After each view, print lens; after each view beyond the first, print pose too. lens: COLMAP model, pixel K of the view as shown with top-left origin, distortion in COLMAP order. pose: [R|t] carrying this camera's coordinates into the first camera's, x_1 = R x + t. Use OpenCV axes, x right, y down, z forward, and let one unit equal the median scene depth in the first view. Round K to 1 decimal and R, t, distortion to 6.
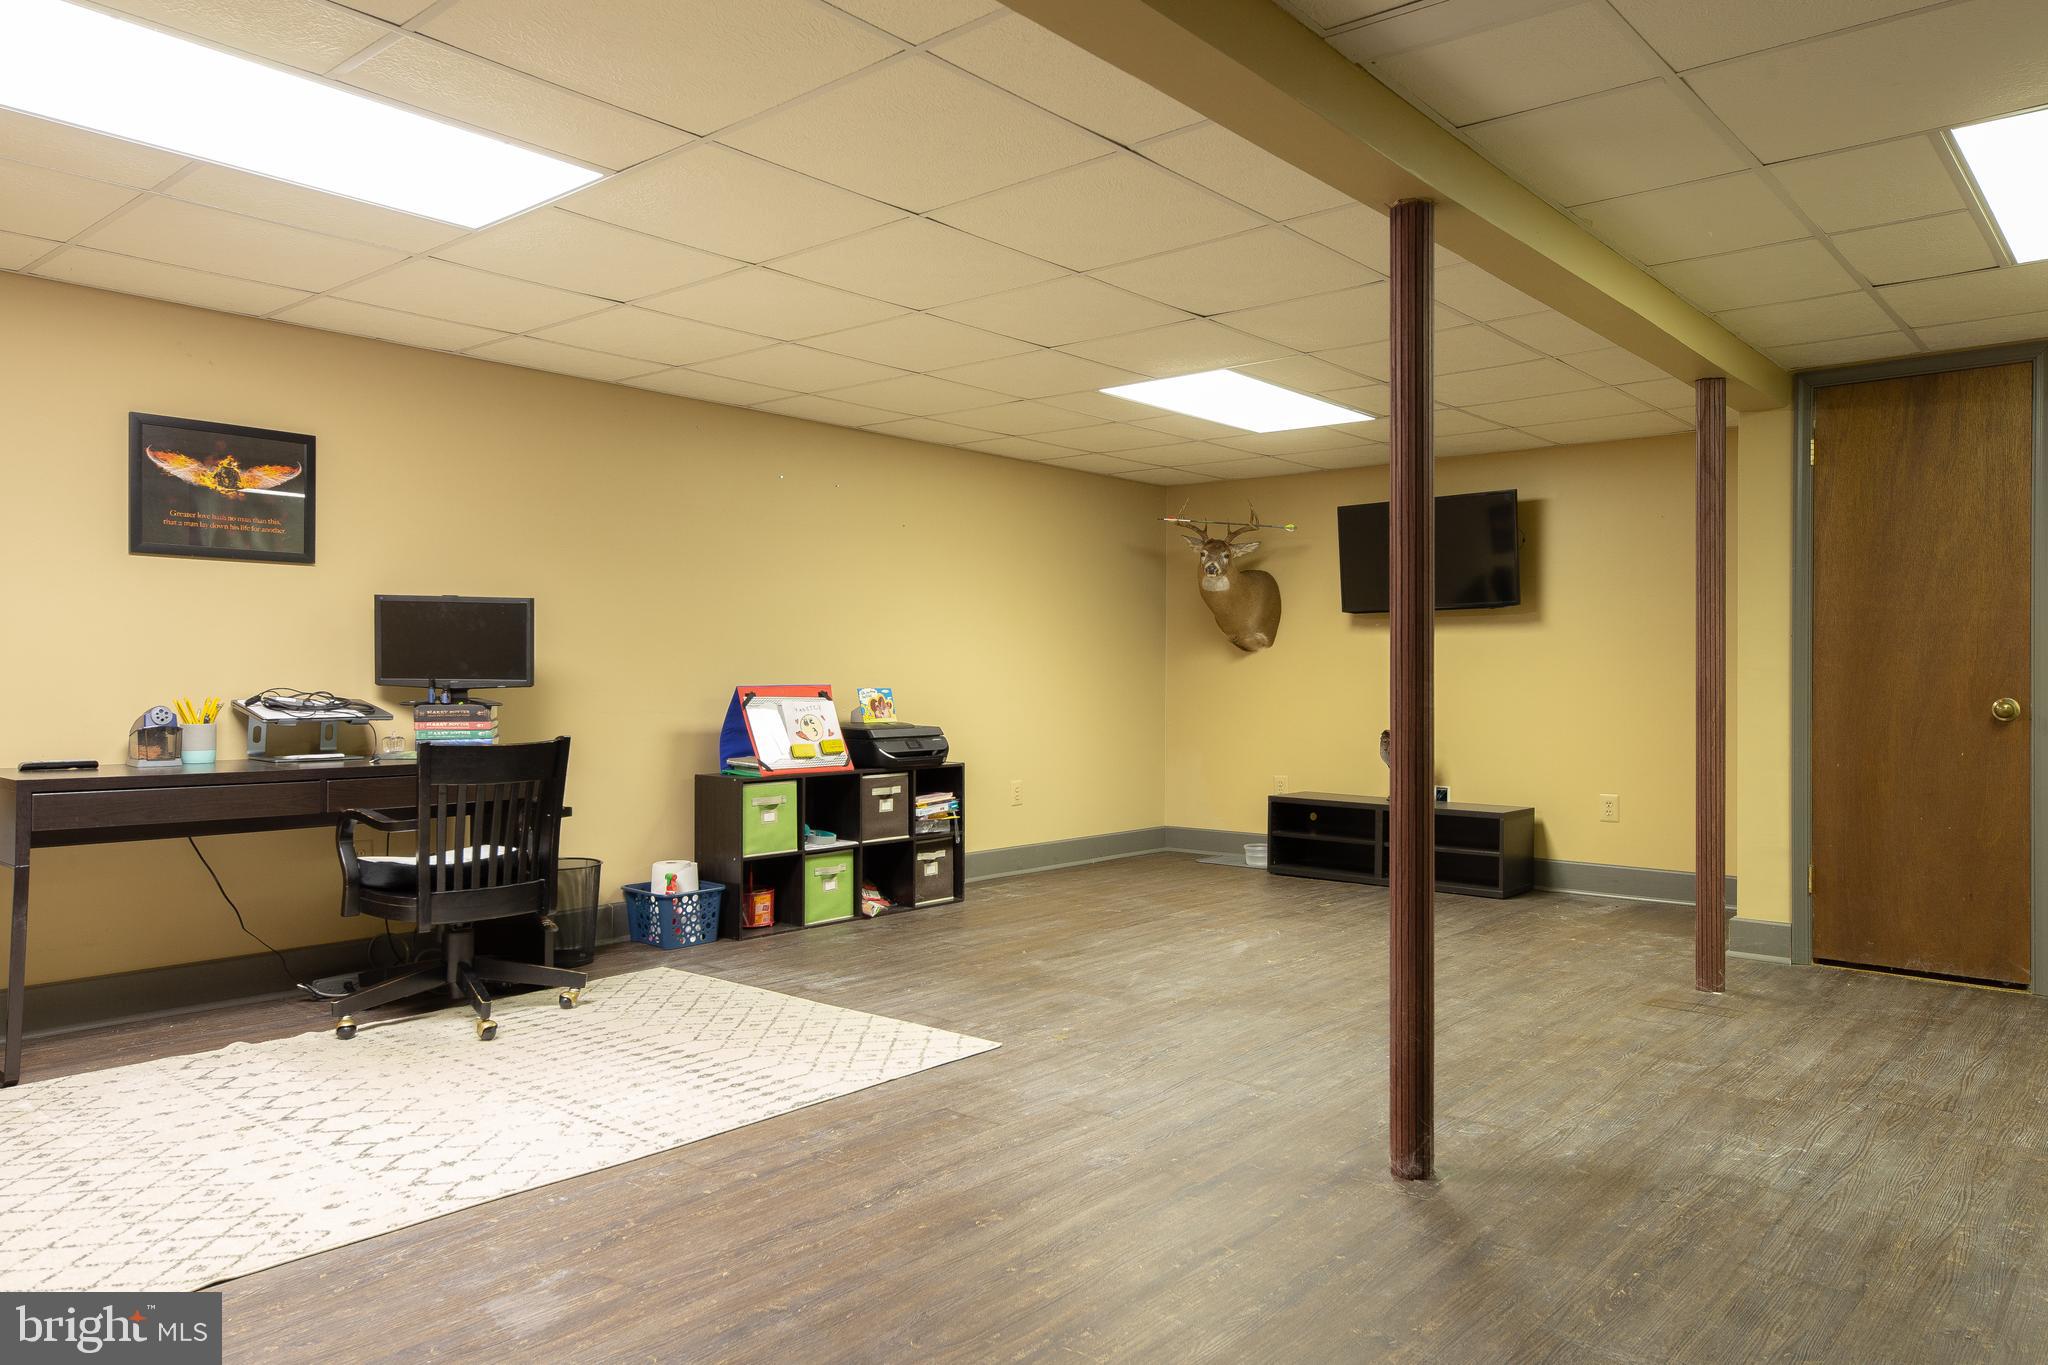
lens RADIAL K [[1394.1, 0, 1031.6], [0, 1394.1, 679.4], [0, 0, 1]] dist [0.007327, 0.001444]
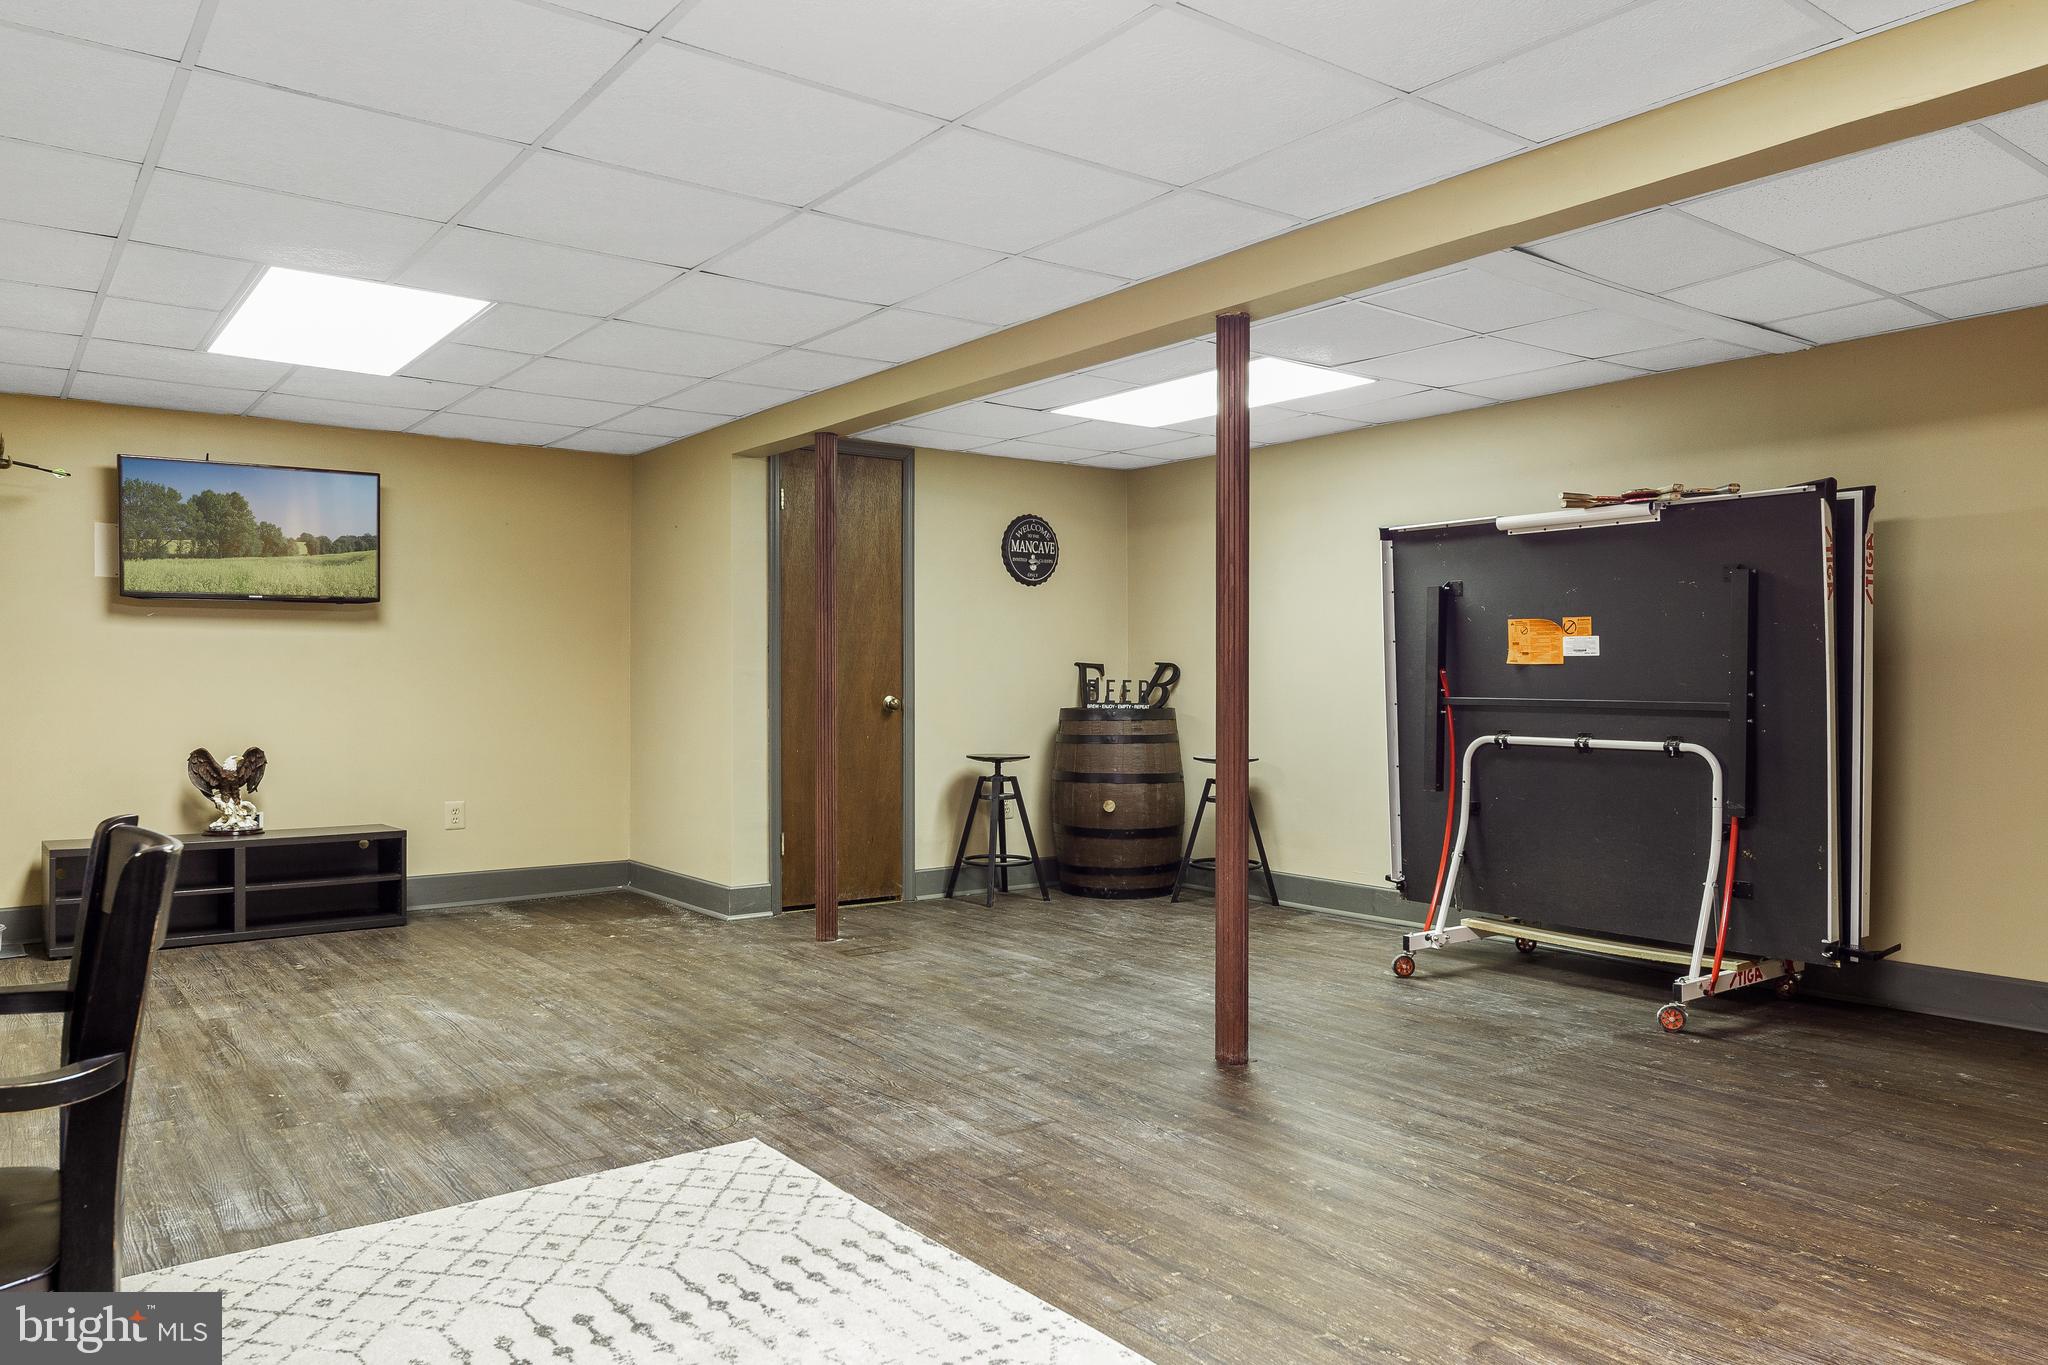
lens RADIAL K [[1394.1, 0, 1031.6], [0, 1394.1, 679.4], [0, 0, 1]] dist [0.007327, 0.001444]
pose [[0.208283, -0.000321, 0.978069, -0.863868], [0.003380, 0.999994, -0.000391, -0.002110], [-0.978063, 0.003388, 0.208282, 0.756095]]
